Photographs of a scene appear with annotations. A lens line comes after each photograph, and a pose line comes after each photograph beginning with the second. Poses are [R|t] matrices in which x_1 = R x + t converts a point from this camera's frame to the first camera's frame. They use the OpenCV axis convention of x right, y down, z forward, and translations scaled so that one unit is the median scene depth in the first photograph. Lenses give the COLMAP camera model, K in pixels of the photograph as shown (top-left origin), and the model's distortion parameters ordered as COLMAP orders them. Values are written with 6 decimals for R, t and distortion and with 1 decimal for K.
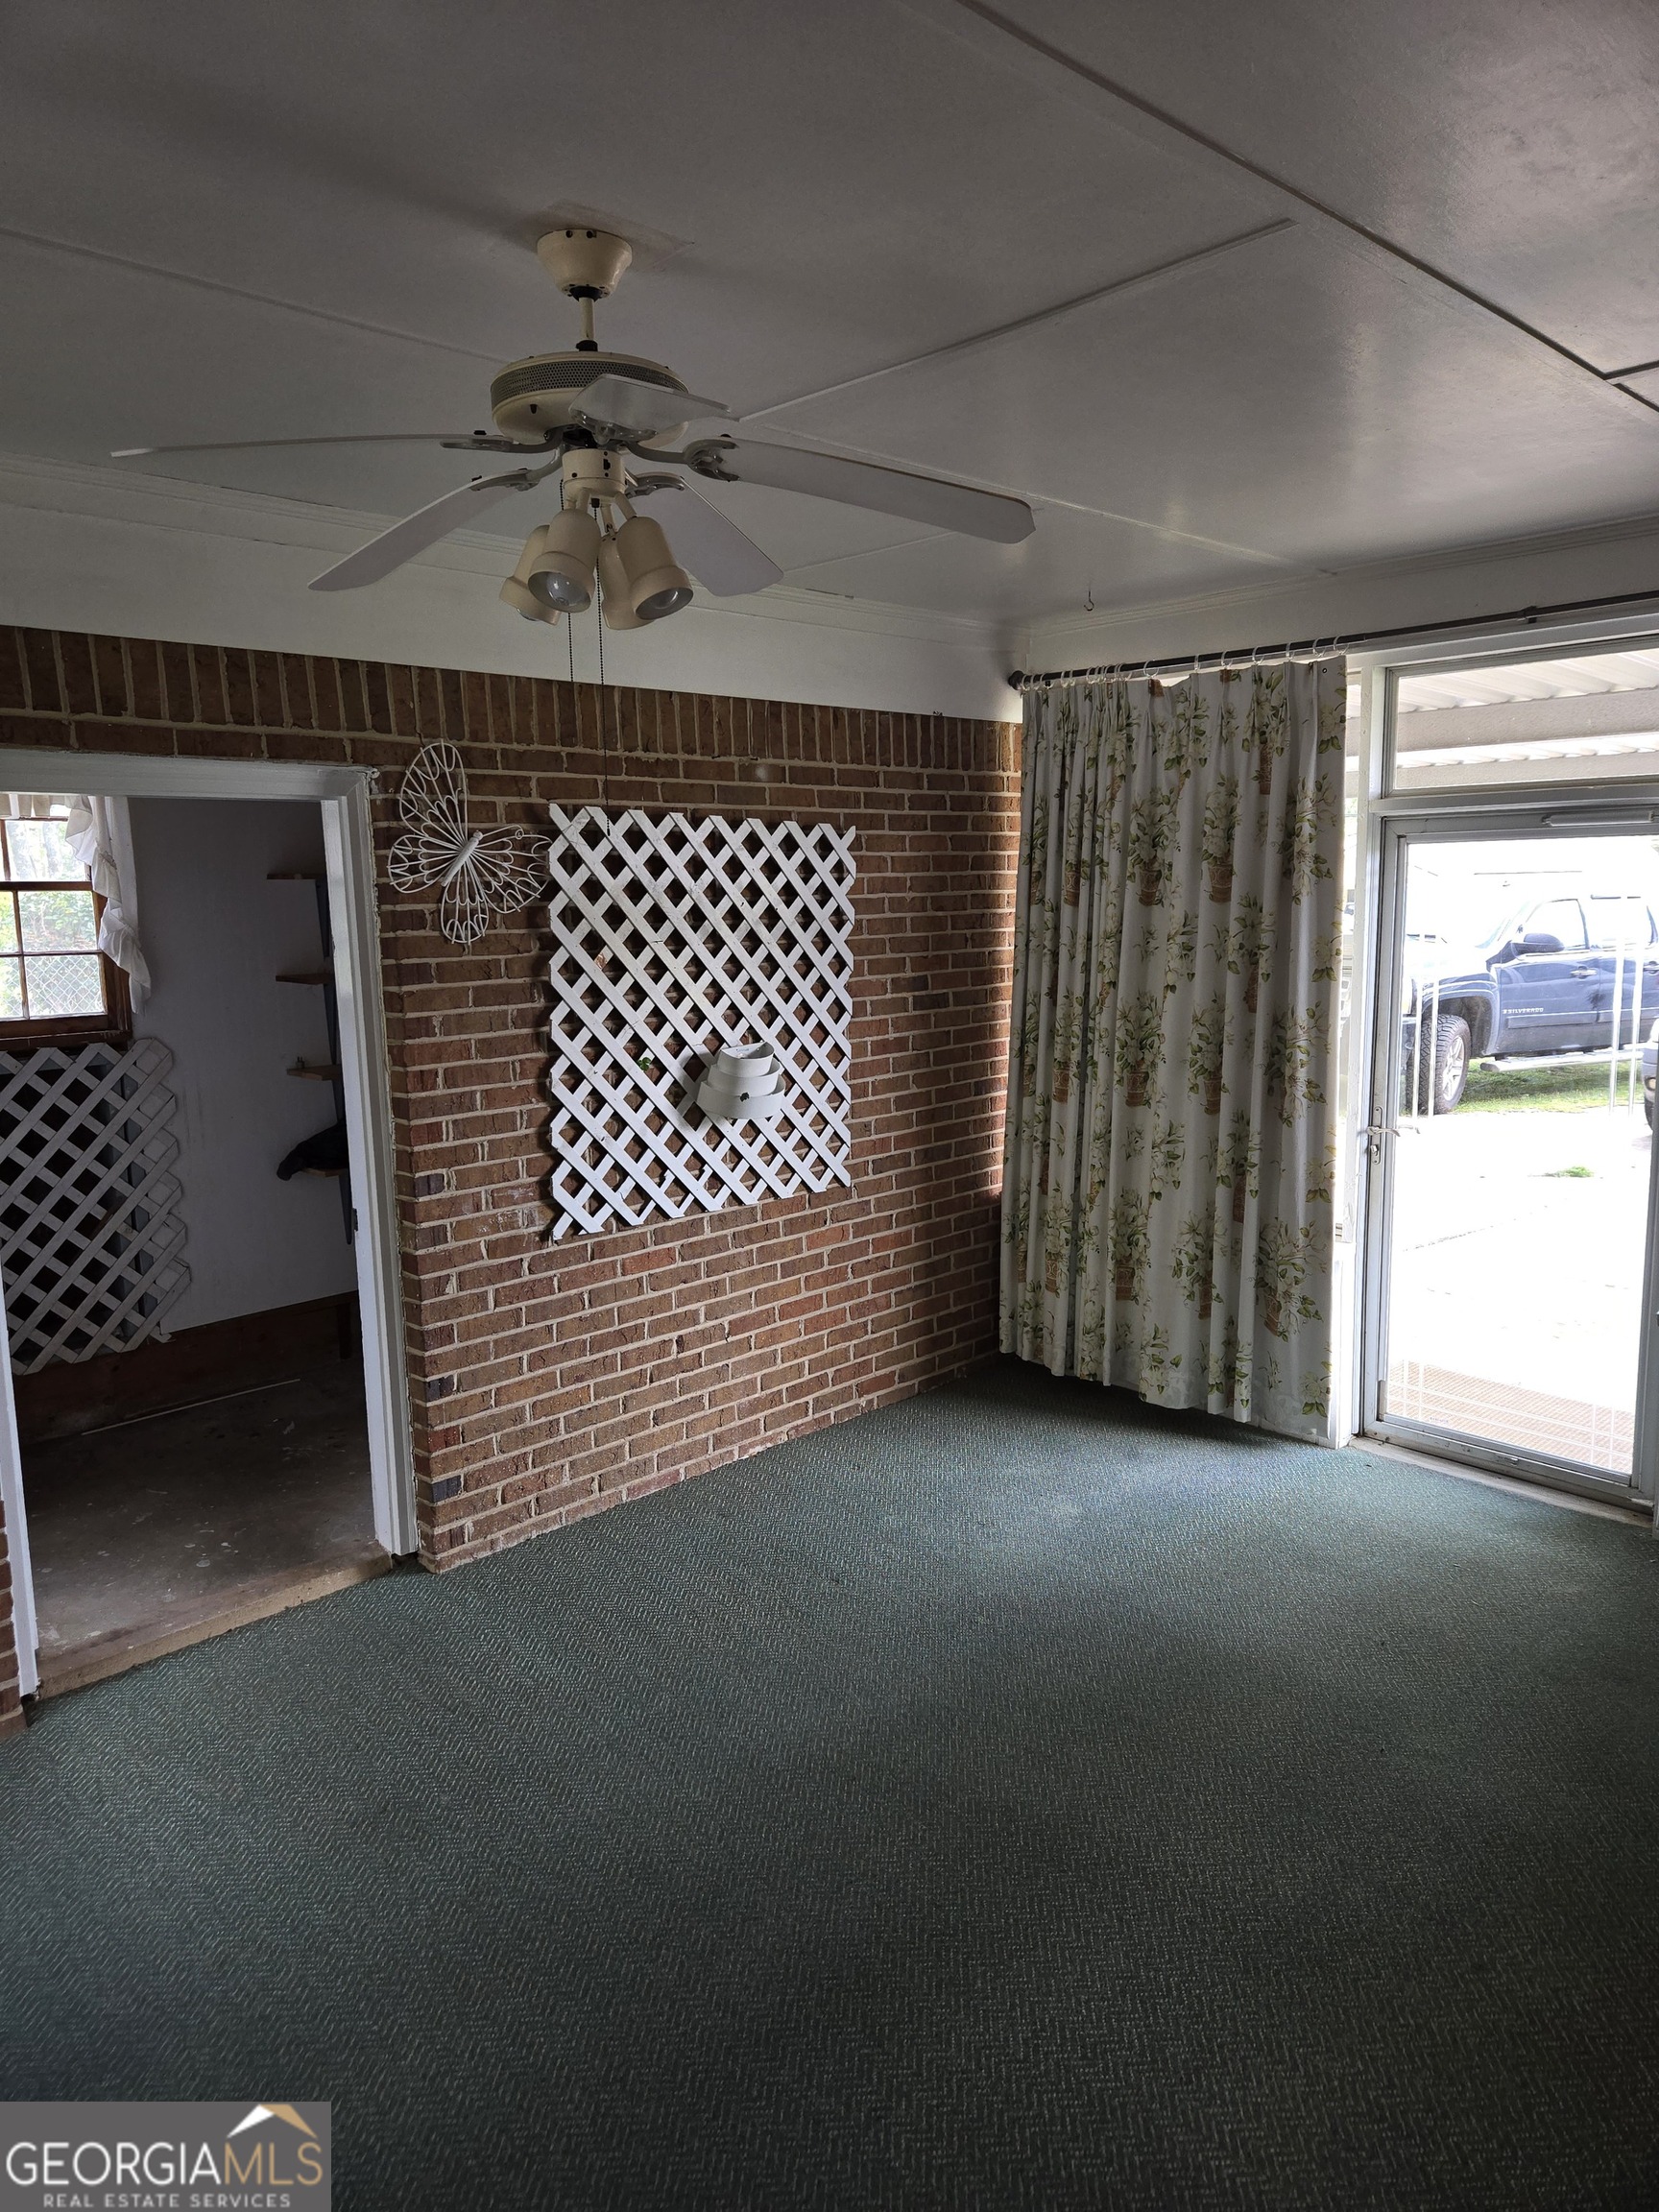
lens RADIAL K [[1459.5, 0, 829.5], [0, 1459.5, 1106.0], [0, 0, 1]] dist [0.005307, -0.004807]
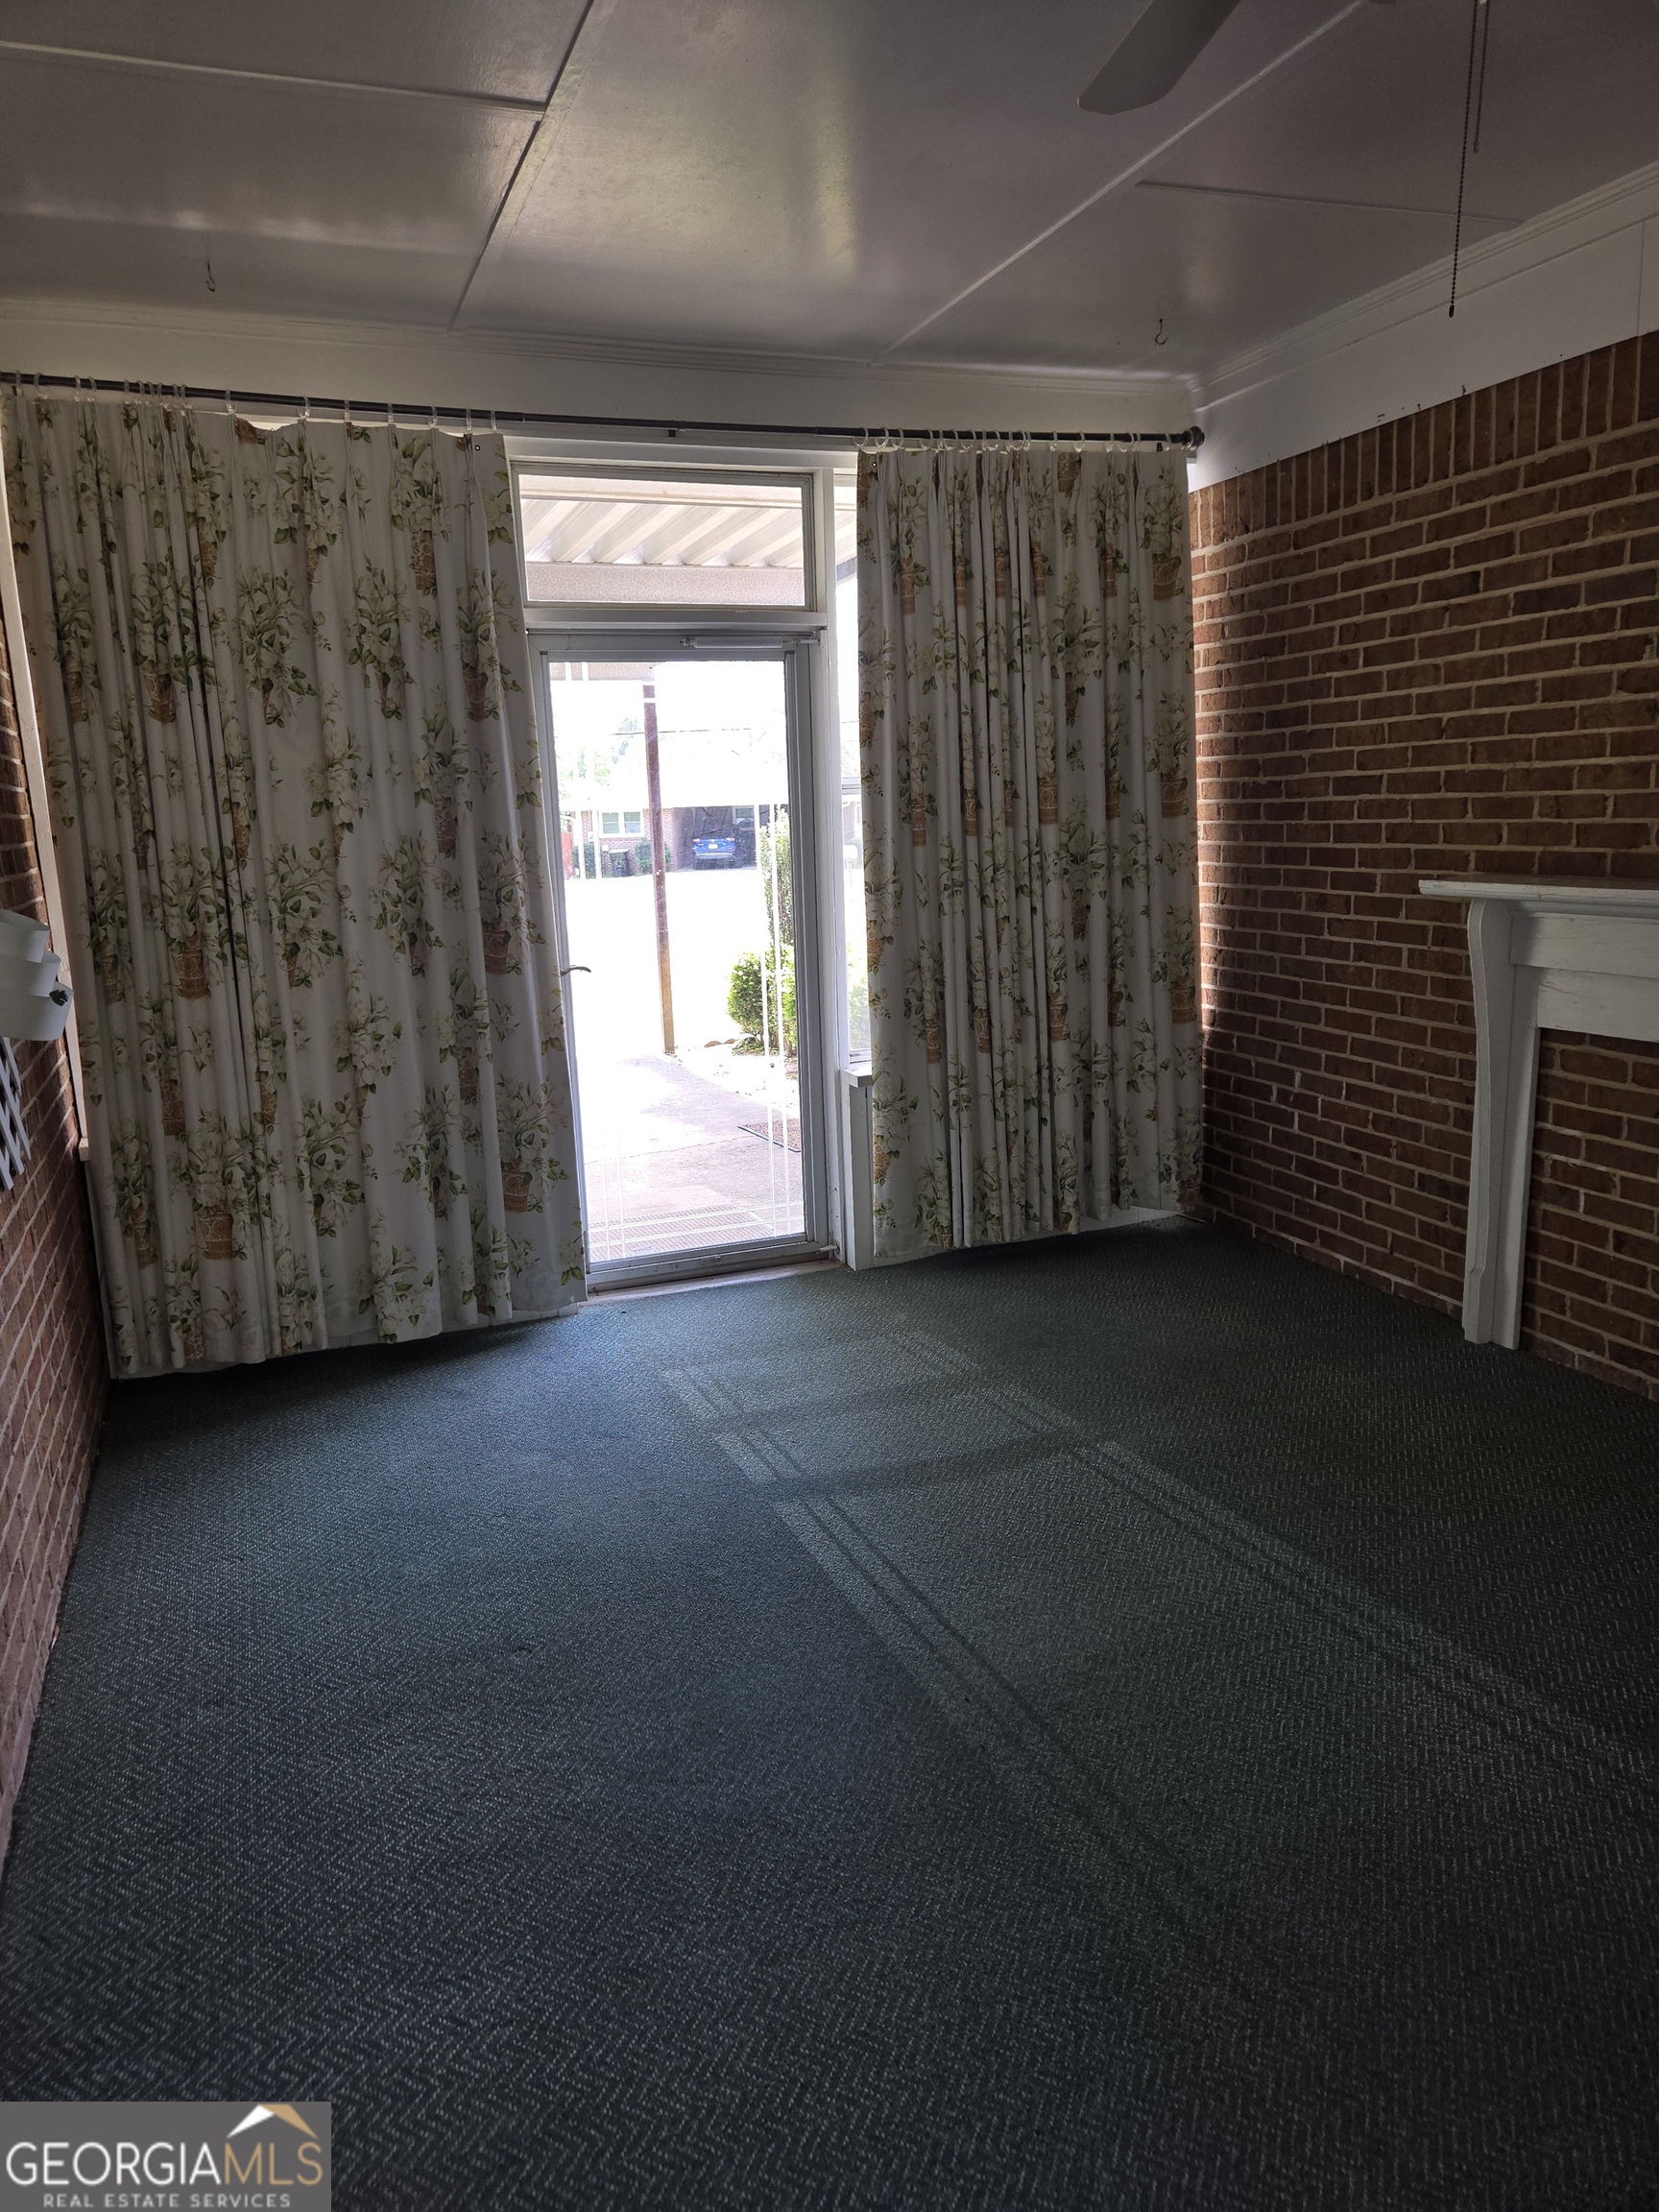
lens RADIAL K [[1459.5, 0, 829.5], [0, 1459.5, 1106.0], [0, 0, 1]] dist [0.005307, -0.004807]
pose [[0.379846, -0.185751, 0.906208, -0.425269], [0.161038, 0.977952, 0.132956, 0.004891], [-0.910925, 0.095432, 0.401384, 0.466128]]
